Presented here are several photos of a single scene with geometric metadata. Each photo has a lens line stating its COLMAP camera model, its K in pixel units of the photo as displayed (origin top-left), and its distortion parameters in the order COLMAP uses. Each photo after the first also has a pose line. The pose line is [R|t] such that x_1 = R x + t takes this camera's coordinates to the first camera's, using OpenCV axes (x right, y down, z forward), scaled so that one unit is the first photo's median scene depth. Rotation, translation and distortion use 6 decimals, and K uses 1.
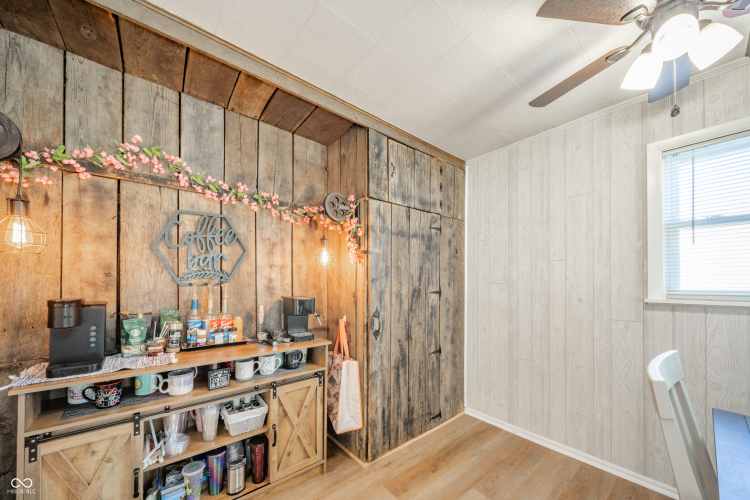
lens RADIAL K [[272.3, 0, 377.7], [0, 272.3, 276.9], [0, 0, 1]] dist [0.000874, -0.000049]
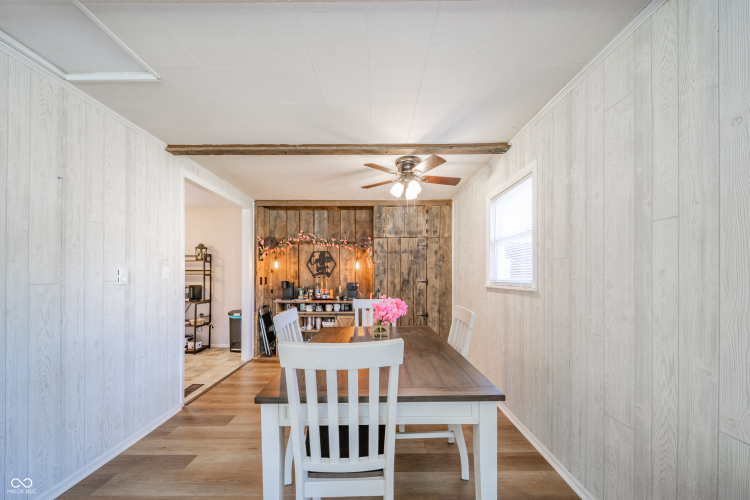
lens RADIAL K [[272.3, 0, 377.7], [0, 272.3, 276.9], [0, 0, 1]] dist [0.000874, -0.000049]
pose [[0.776192, -0.002453, -0.630491, 1.353812], [0.014125, 0.999809, 0.013499, -0.004069], [0.630338, -0.019384, 0.776079, -0.684036]]
